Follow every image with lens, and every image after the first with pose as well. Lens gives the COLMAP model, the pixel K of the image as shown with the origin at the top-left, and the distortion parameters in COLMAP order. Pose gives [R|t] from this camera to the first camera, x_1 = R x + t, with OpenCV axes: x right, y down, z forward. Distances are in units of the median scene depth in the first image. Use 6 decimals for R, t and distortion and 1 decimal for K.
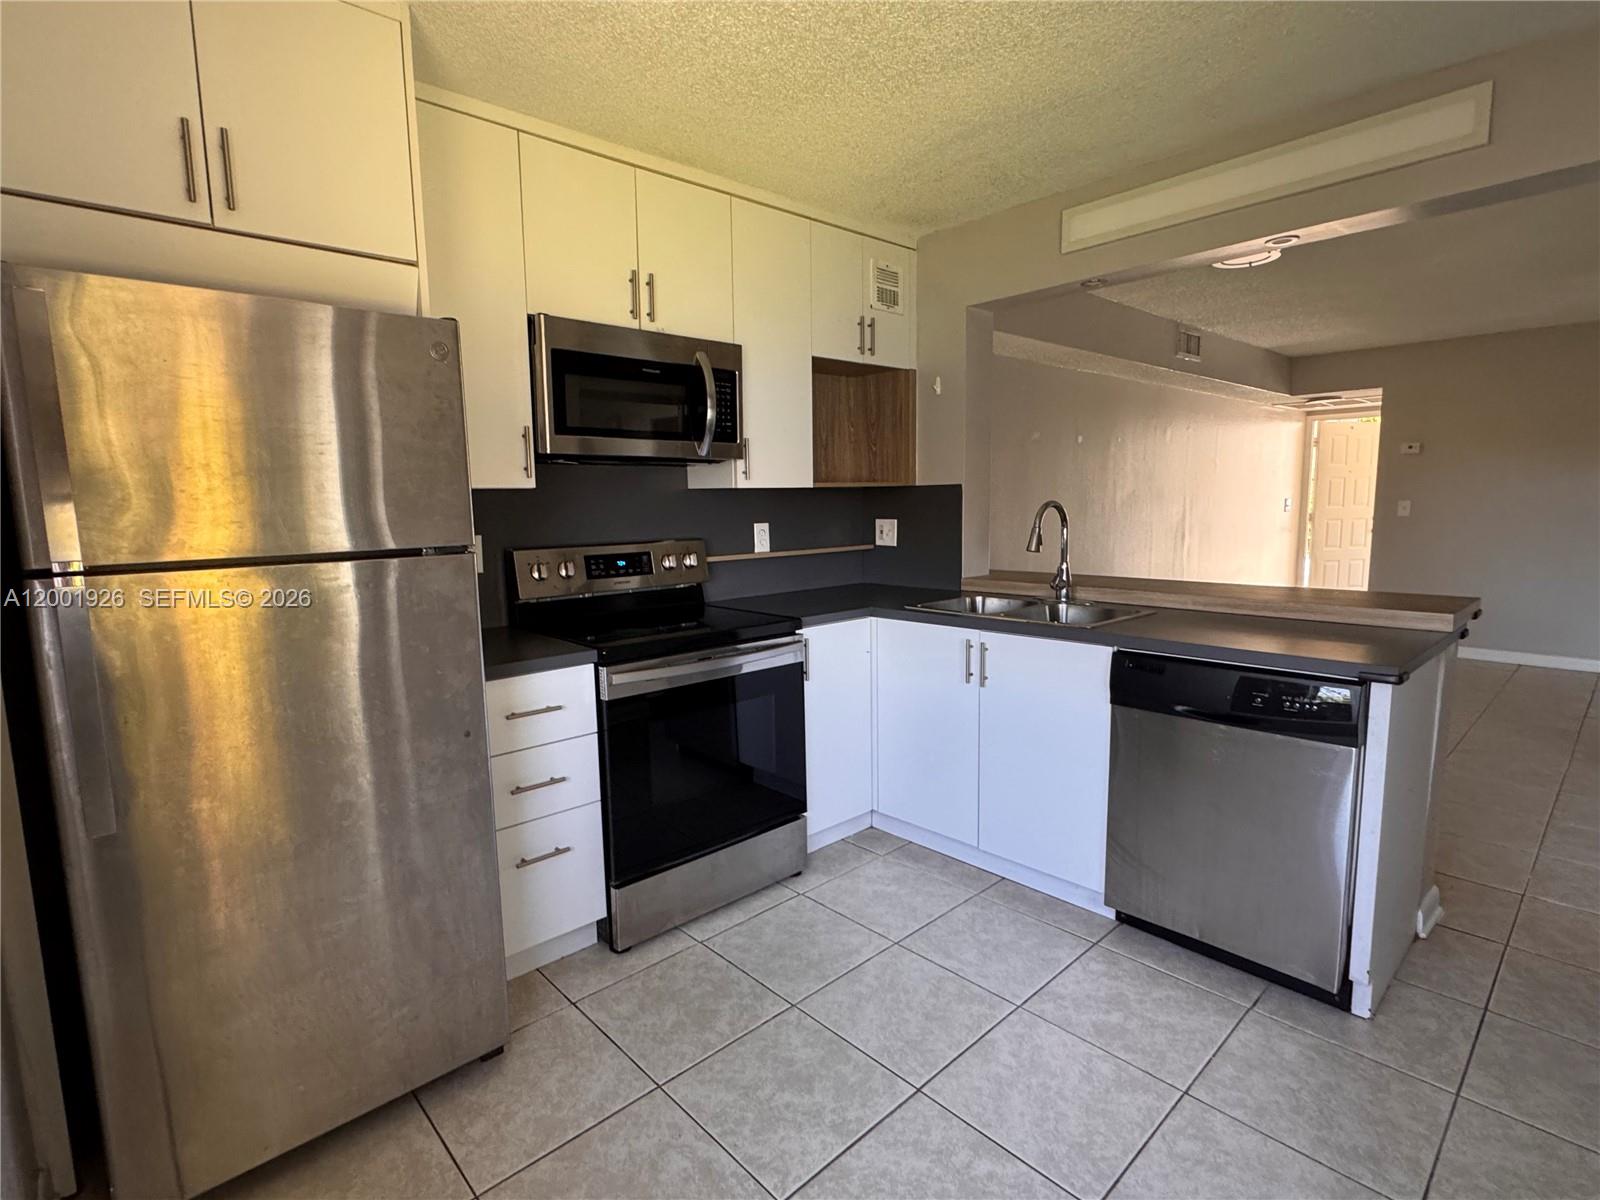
lens RADIAL K [[786.2, 0, 797.4], [0, 786.2, 583.5], [0, 0, 1]] dist [-0.003291, 0.001427]
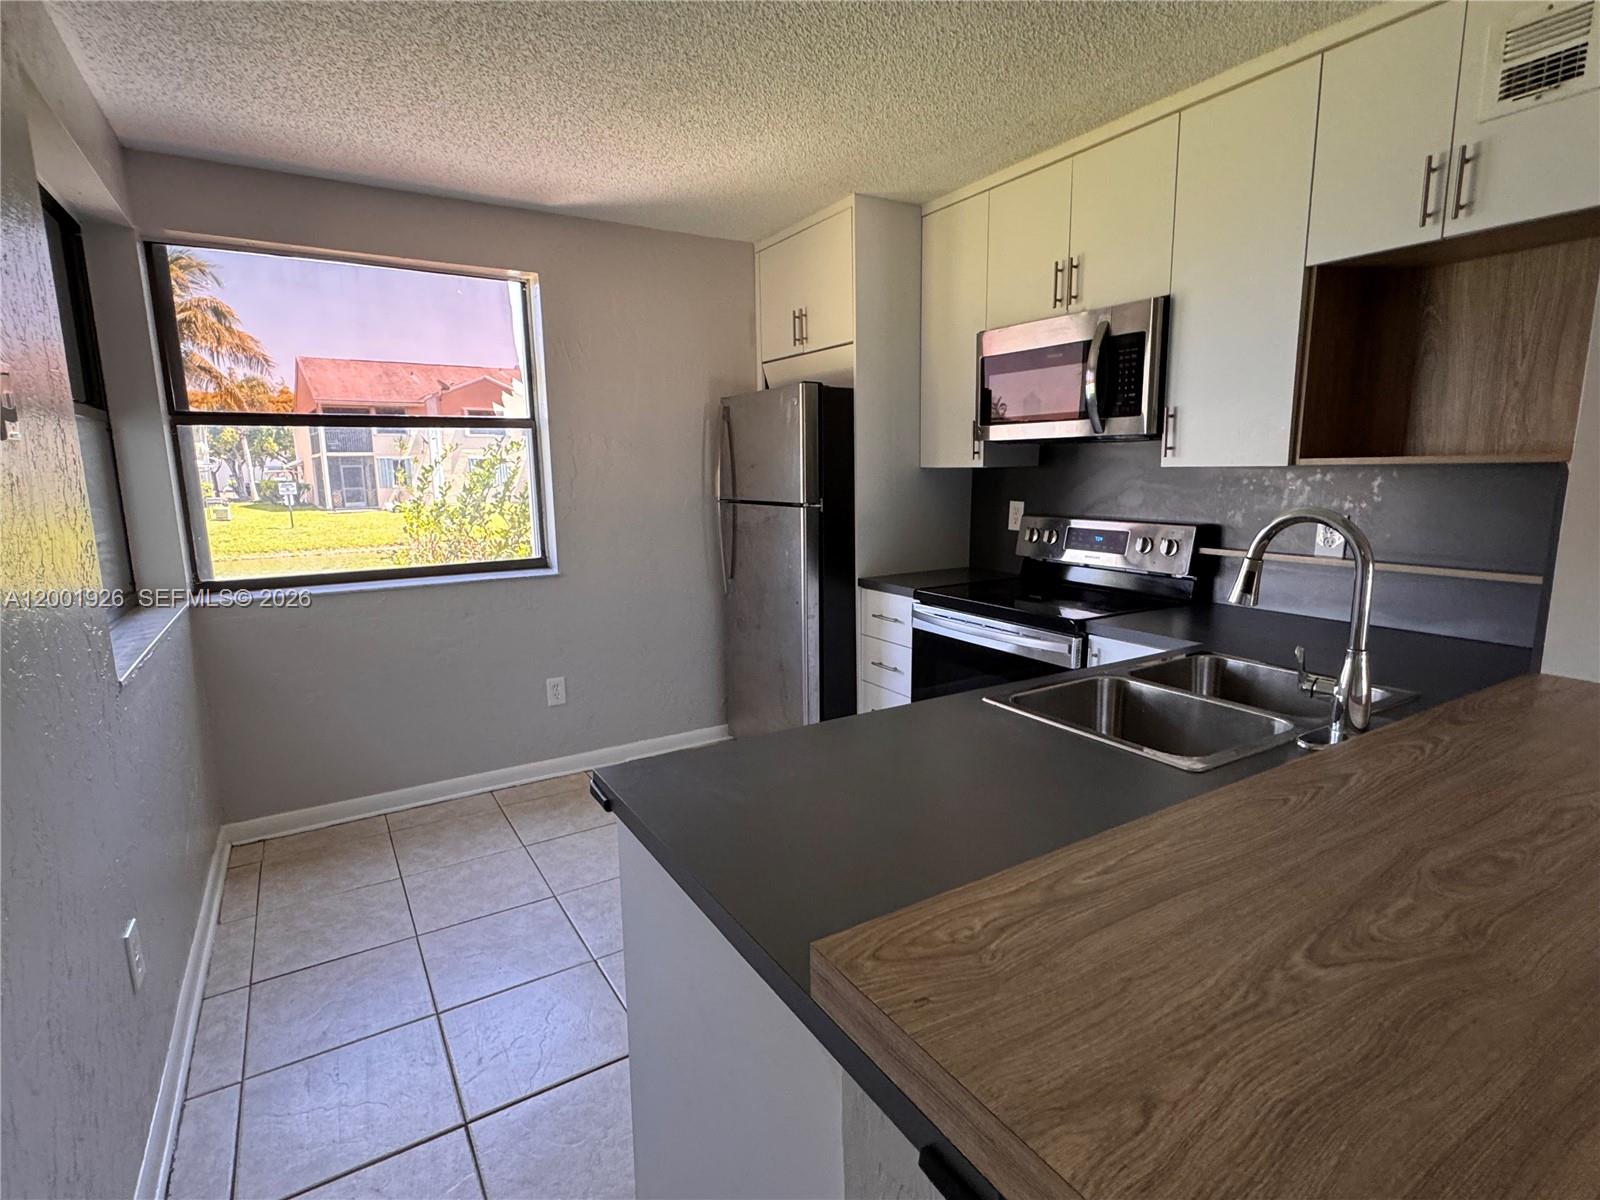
lens RADIAL K [[786.2, 0, 789.3], [0, 786.2, 607.7], [0, 0, 1]] dist [-0.003291, 0.001427]
pose [[-0.182370, 0.169302, -0.968544, 0.882311], [-0.121965, 0.973560, 0.193144, -0.092117], [0.975636, 0.153352, -0.156899, 0.803882]]
